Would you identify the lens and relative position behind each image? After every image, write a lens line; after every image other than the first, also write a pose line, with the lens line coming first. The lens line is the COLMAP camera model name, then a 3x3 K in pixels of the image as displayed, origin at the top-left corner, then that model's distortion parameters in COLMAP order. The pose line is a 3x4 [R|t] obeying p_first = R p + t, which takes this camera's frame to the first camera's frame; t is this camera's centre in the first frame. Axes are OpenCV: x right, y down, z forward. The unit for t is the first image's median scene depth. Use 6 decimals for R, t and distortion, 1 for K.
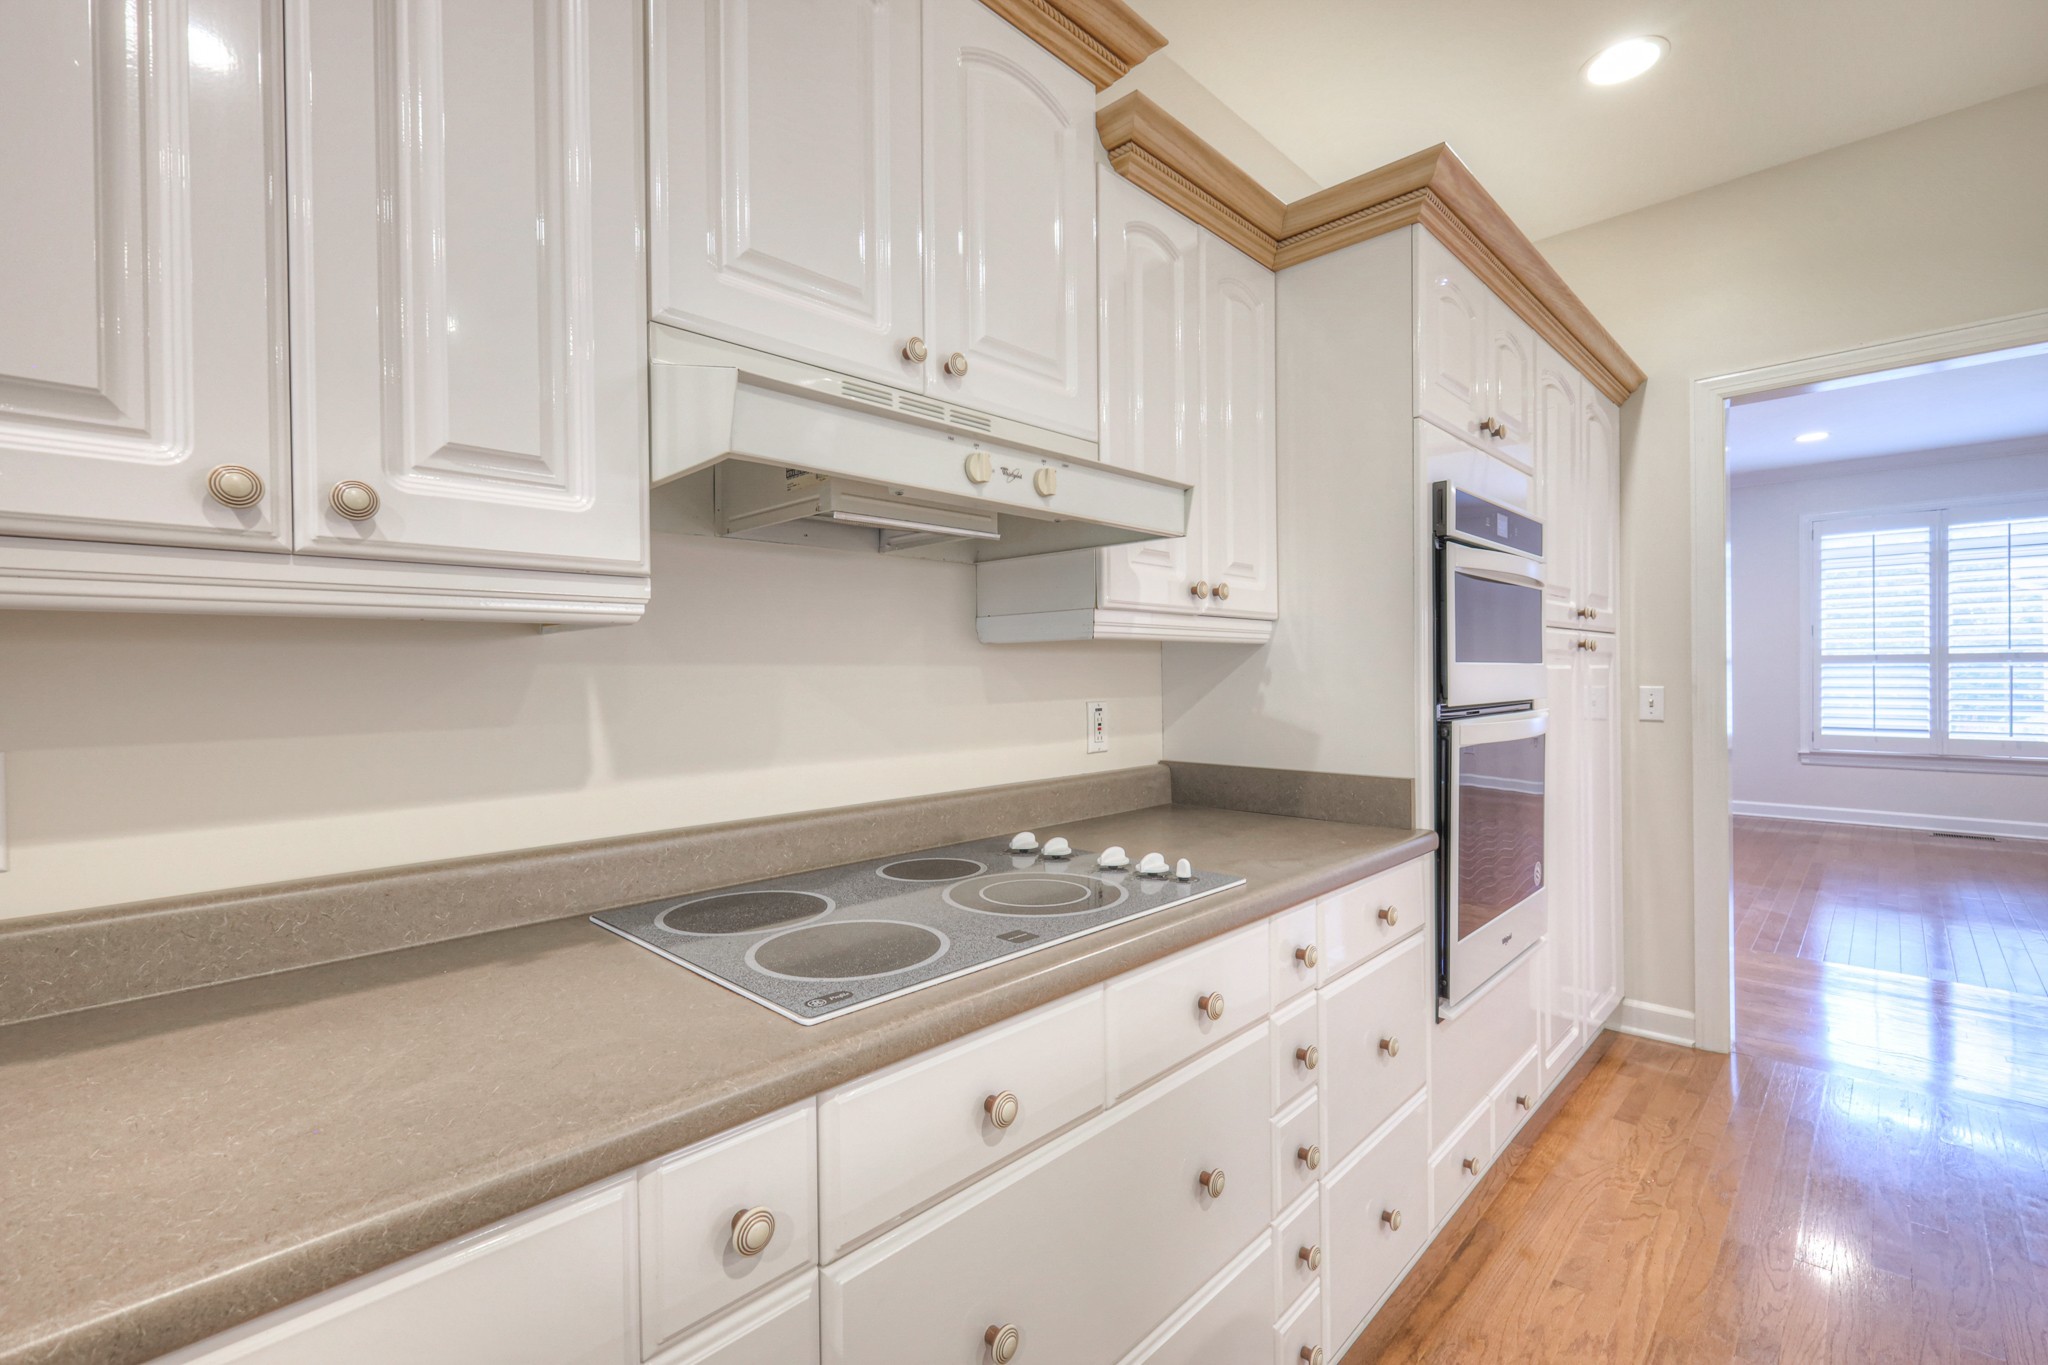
lens RADIAL K [[890.7, 0, 1024.8], [0, 890.7, 677.9], [0, 0, 1]] dist [0.003323, -0.000345]
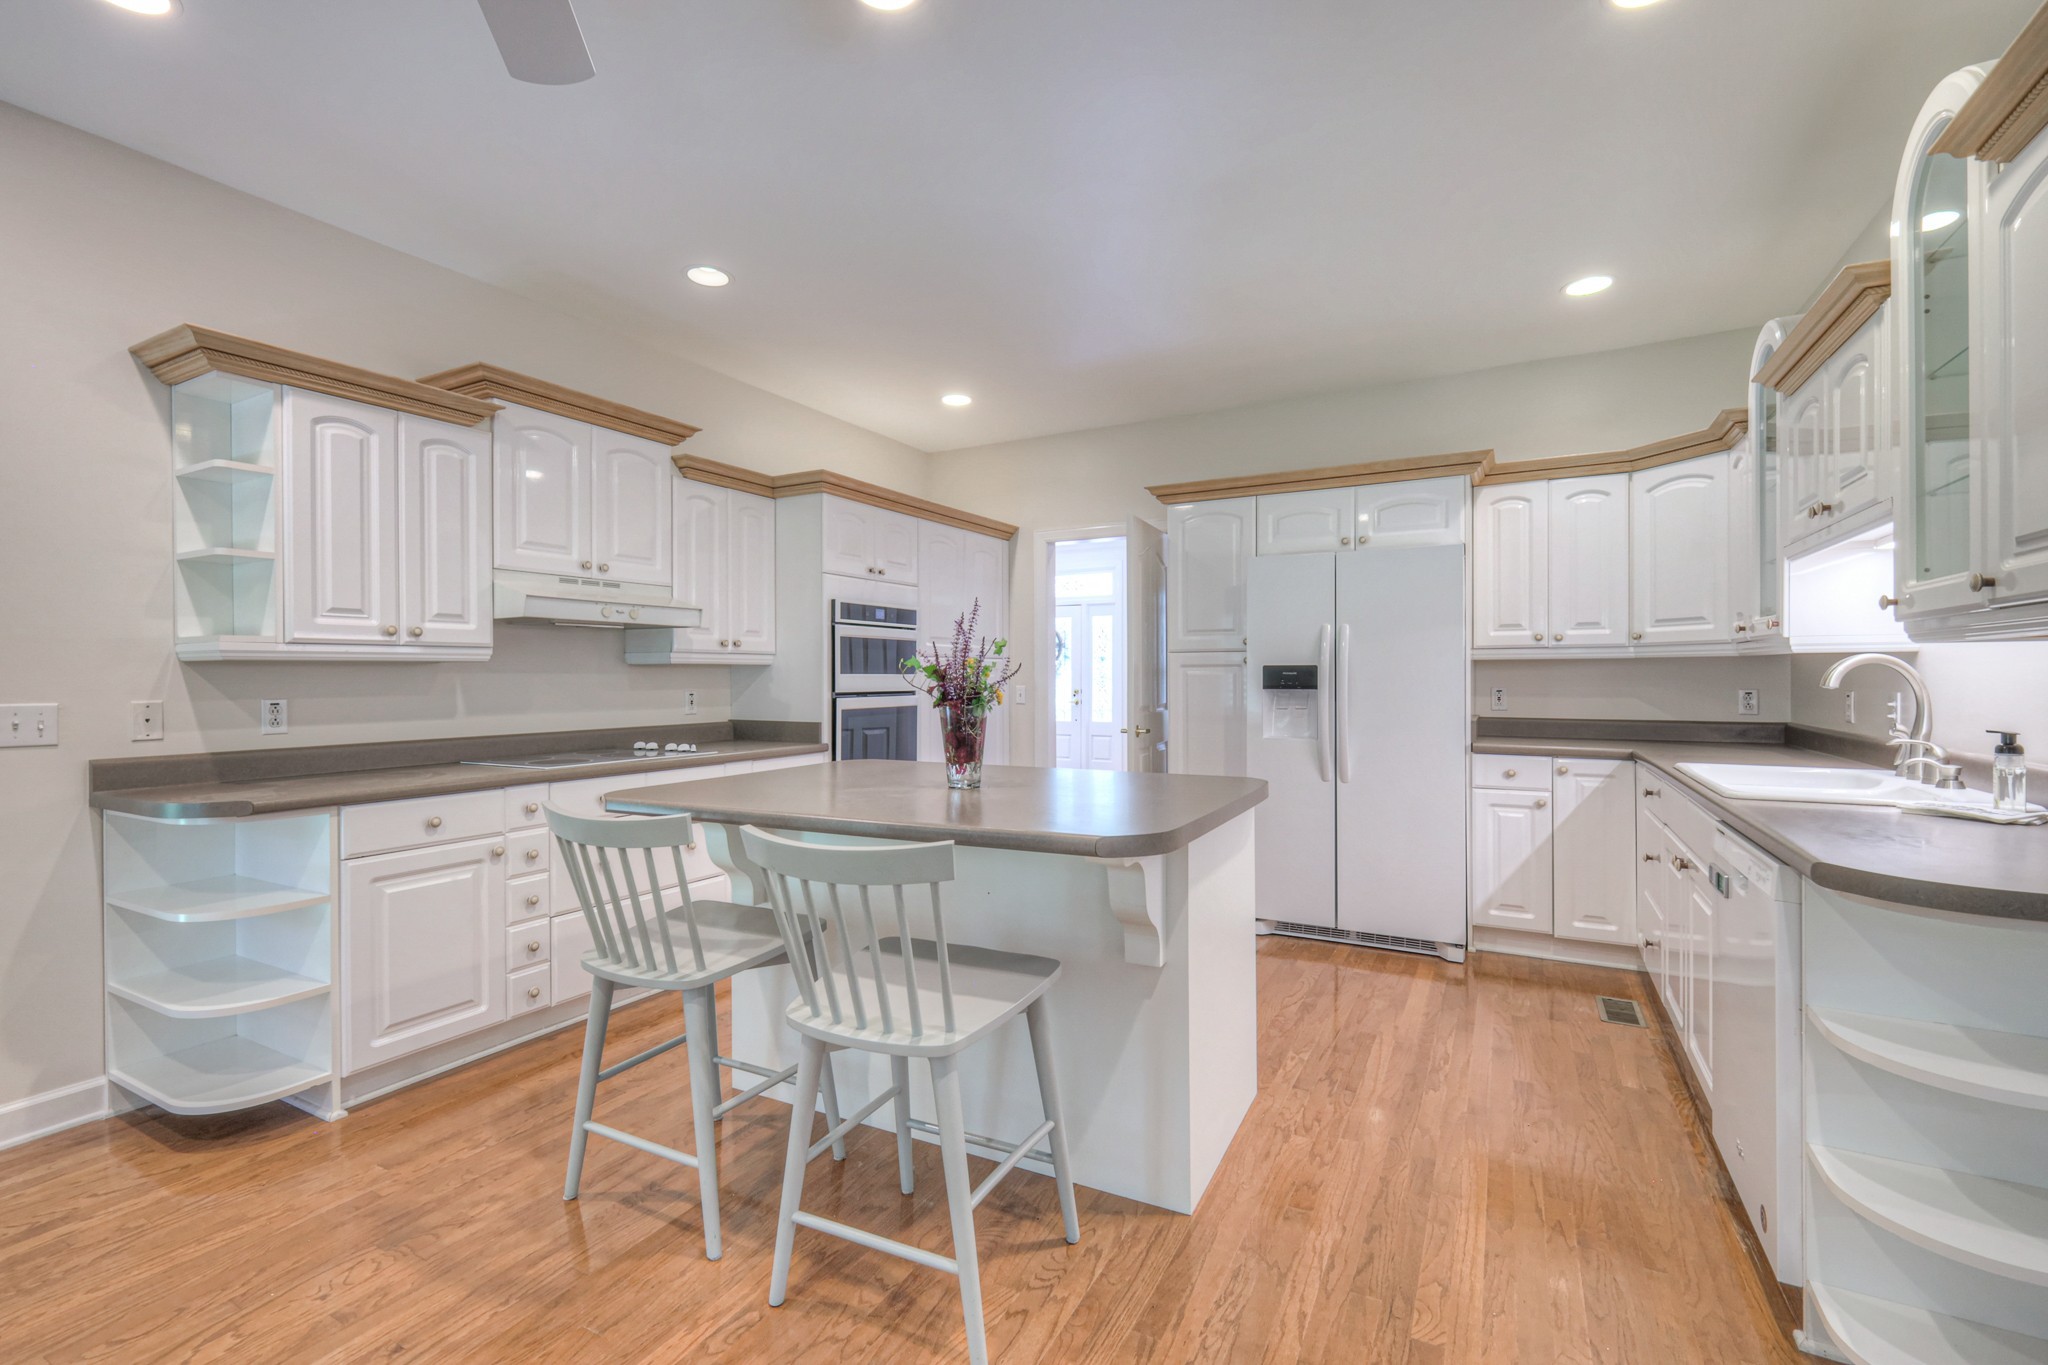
lens RADIAL K [[890.7, 0, 1024.8], [0, 890.7, 677.9], [0, 0, 1]] dist [0.003323, -0.000345]
pose [[0.963655, 0.004379, 0.267112, 0.347611], [-0.002744, 0.999975, -0.006496, 0.008269], [-0.267134, 0.005527, 0.963643, -1.587096]]
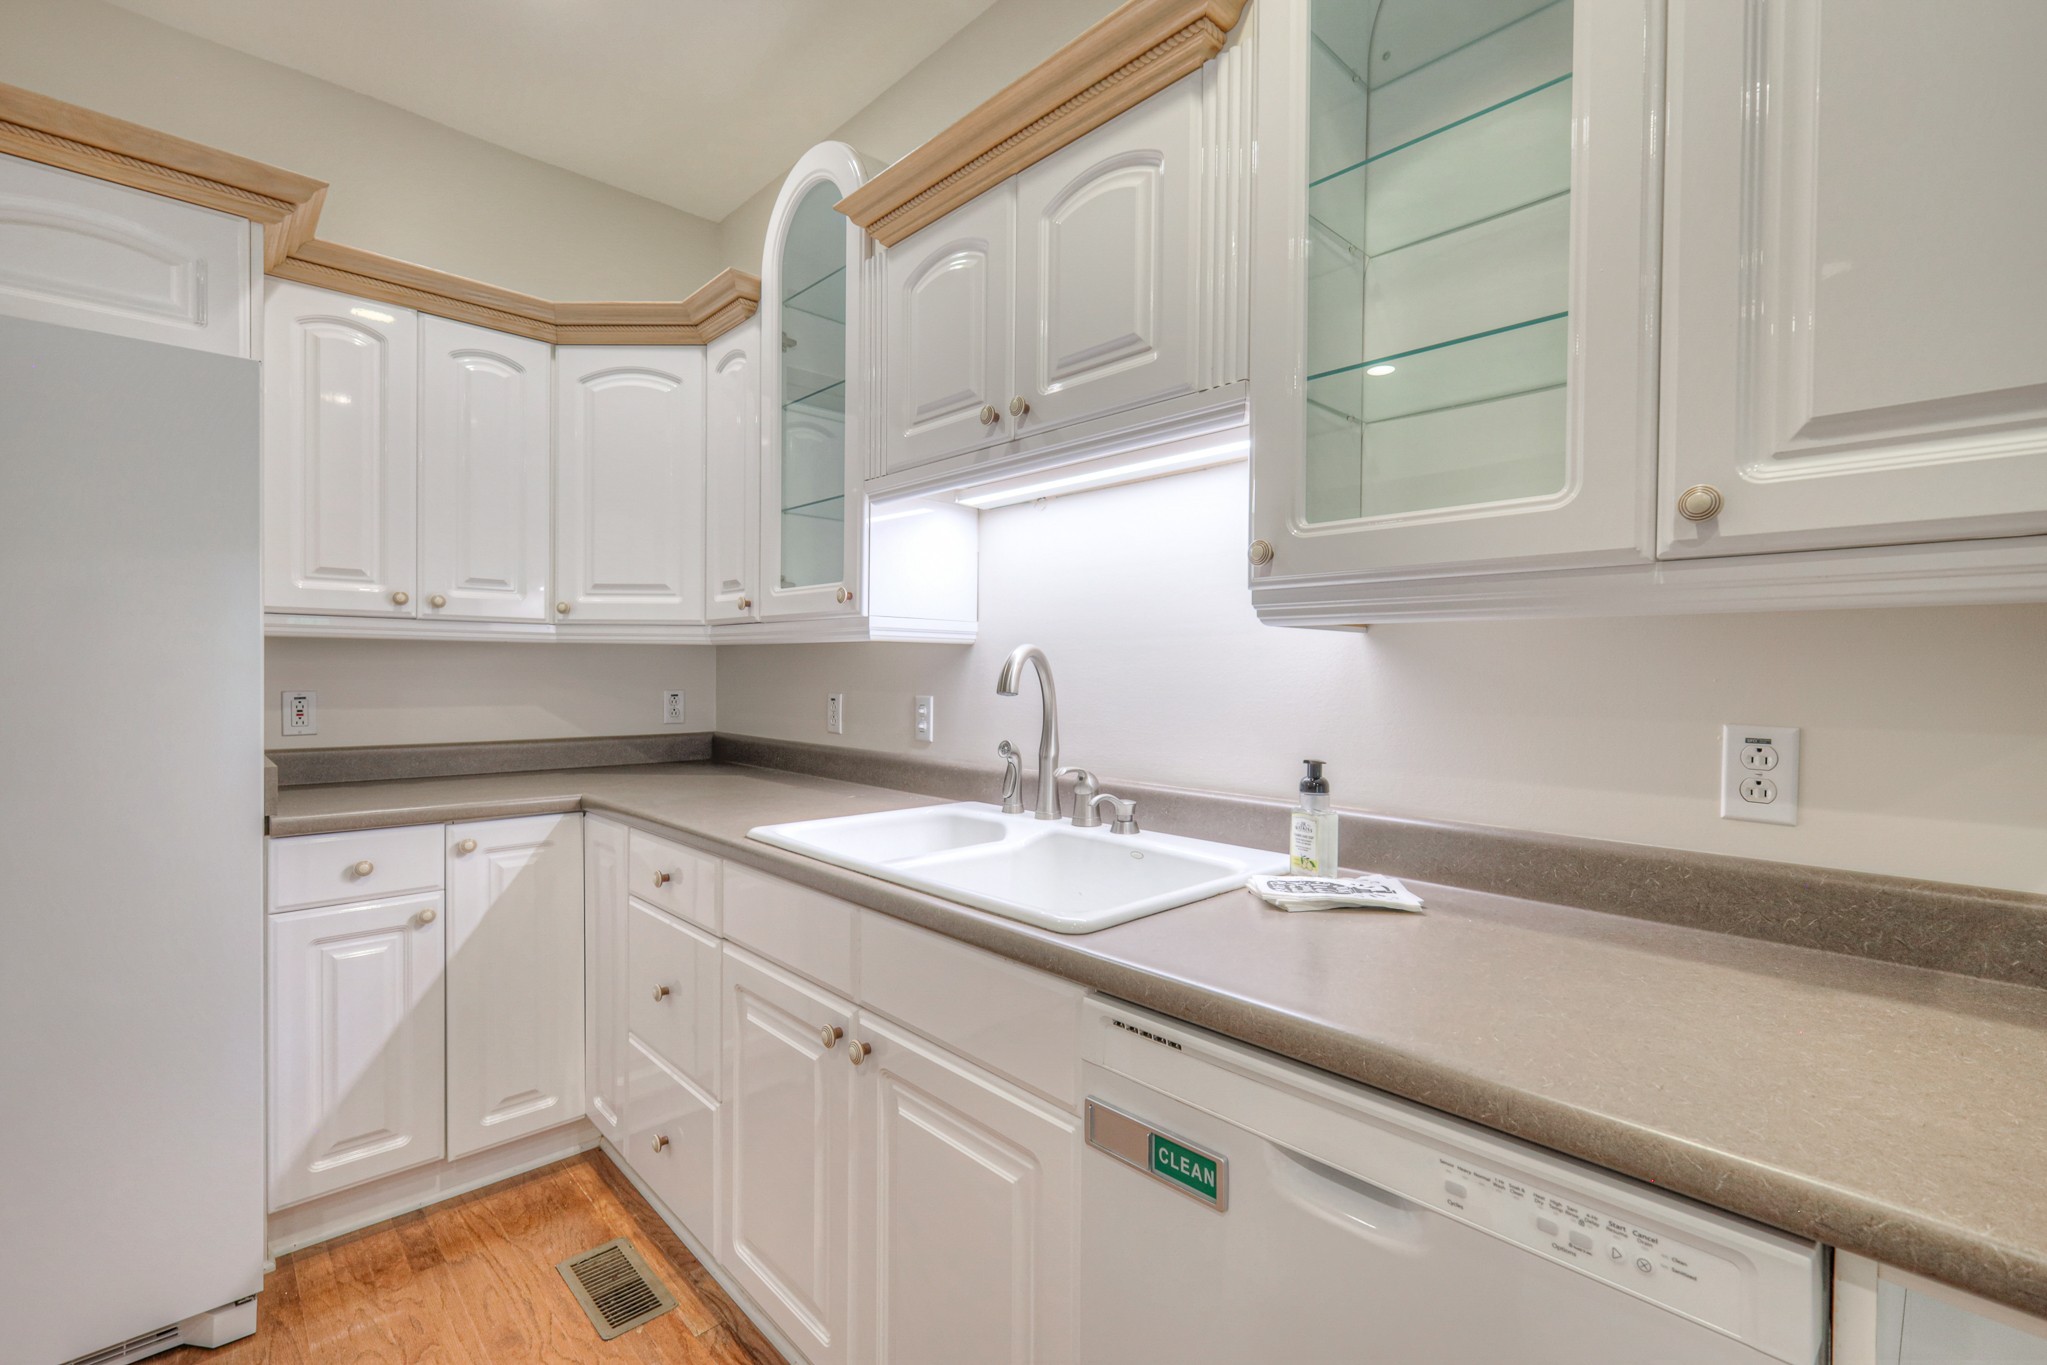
lens RADIAL K [[890.3, 0, 1024.3], [0, 890.3, 677.9], [0, 0, 1]] dist [0.003323, -0.000345]
pose [[0.037642, -0.000067, 0.999291, 0.563236], [-0.000961, 1.000000, 0.000104, 0.003757], [-0.999291, -0.000964, 0.037642, -1.289799]]
